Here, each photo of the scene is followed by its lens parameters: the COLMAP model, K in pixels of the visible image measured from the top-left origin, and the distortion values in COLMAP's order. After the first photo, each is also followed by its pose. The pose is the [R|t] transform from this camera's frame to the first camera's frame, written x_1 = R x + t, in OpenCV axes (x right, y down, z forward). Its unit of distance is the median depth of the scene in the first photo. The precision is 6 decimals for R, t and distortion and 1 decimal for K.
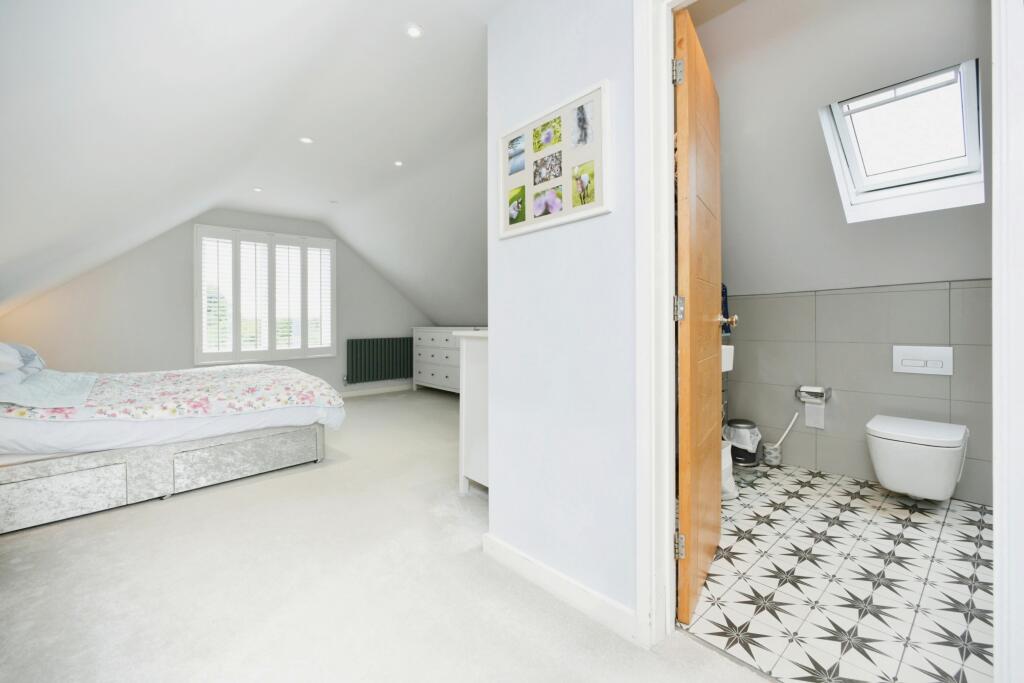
lens RADIAL K [[412.4, 0, 483.4], [0, 412.4, 319.5], [0, 0, 1]] dist [-0.002871, -0.000553]
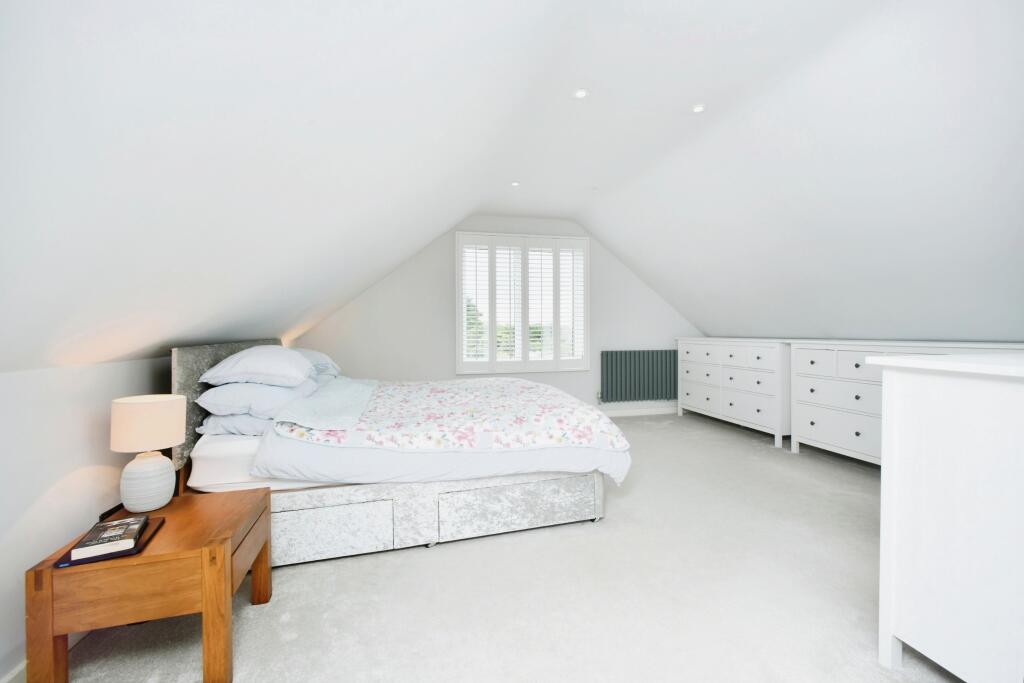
lens RADIAL K [[412.4, 0, 512.3], [0, 412.4, 336.1], [0, 0, 1]] dist [-0.002871, -0.000553]
pose [[0.890530, 0.011932, -0.454768, -0.222982], [-0.001882, 0.999744, 0.022545, -0.006643], [0.454921, -0.019221, 0.890325, 0.302127]]
